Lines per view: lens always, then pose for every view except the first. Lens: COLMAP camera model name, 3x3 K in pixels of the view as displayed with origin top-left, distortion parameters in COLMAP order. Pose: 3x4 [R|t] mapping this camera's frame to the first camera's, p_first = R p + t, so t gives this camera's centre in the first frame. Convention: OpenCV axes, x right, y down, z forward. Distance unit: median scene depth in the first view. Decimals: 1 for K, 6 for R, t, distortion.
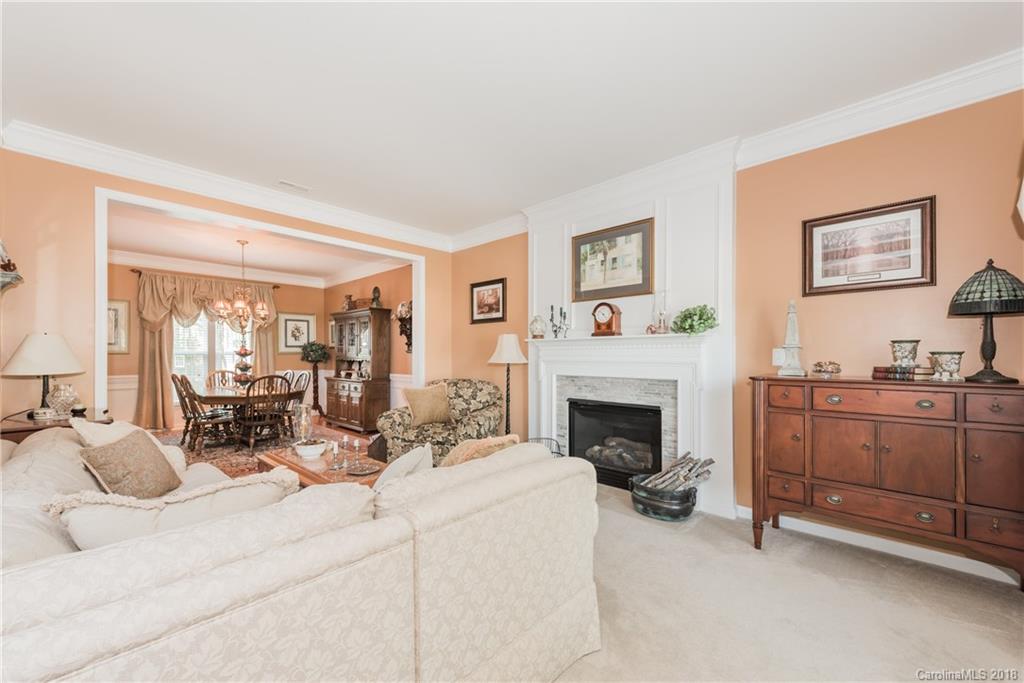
lens RADIAL K [[404.6, 0, 505.4], [0, 404.6, 355.7], [0, 0, 1]] dist [0.011137, -0.000272]
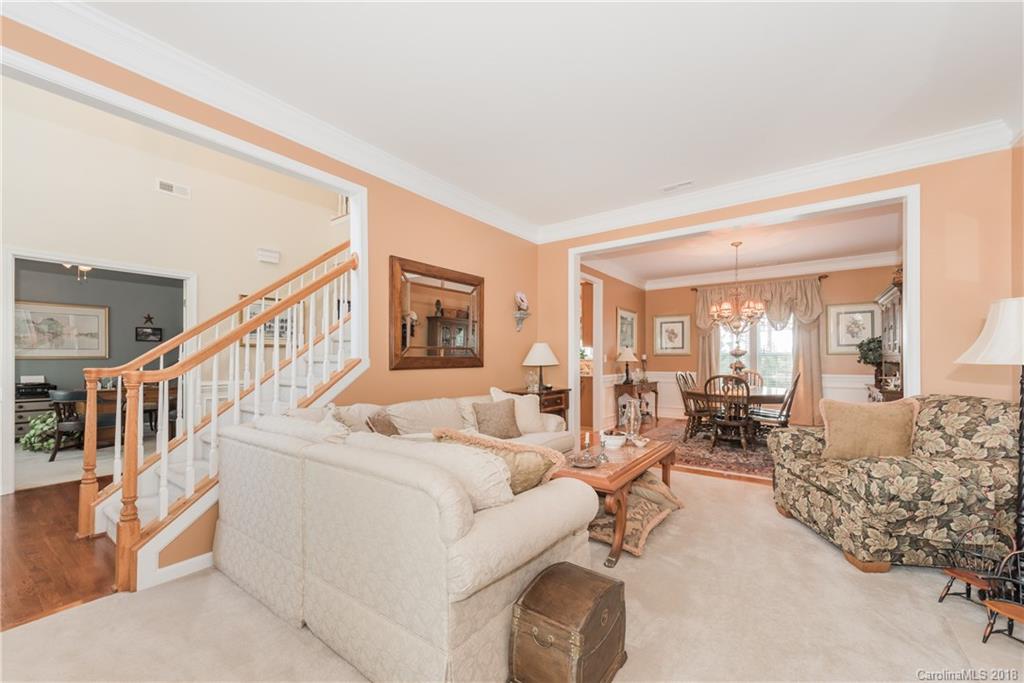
lens RADIAL K [[404.6, 0, 508.1], [0, 404.6, 357.9], [0, 0, 1]] dist [0.011137, -0.000272]
pose [[0.119633, -0.005223, -0.992804, 0.231894], [0.000025, 0.999986, -0.005258, 0.008141], [0.992818, 0.000604, 0.119631, 0.248233]]
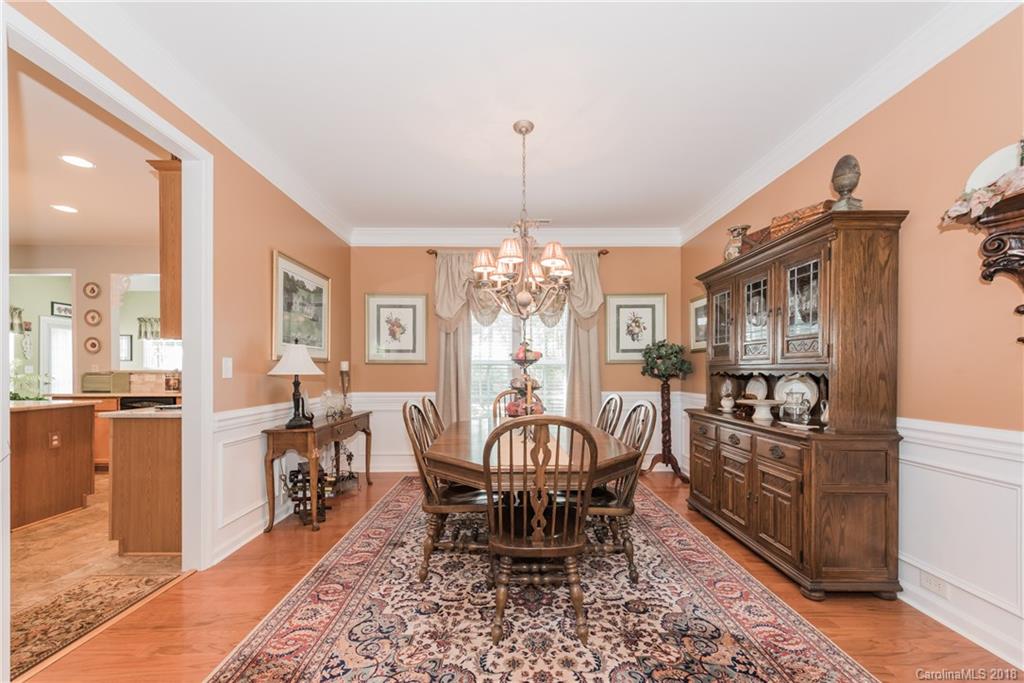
lens RADIAL K [[404.6, 0, 506.6], [0, 404.6, 372.2], [0, 0, 1]] dist [0.011137, -0.000272]
pose [[0.691354, 0.002062, -0.722514, -0.245479], [0.000454, 0.999994, 0.003288, 0.007161], [0.722516, -0.002602, 0.691349, 0.516363]]
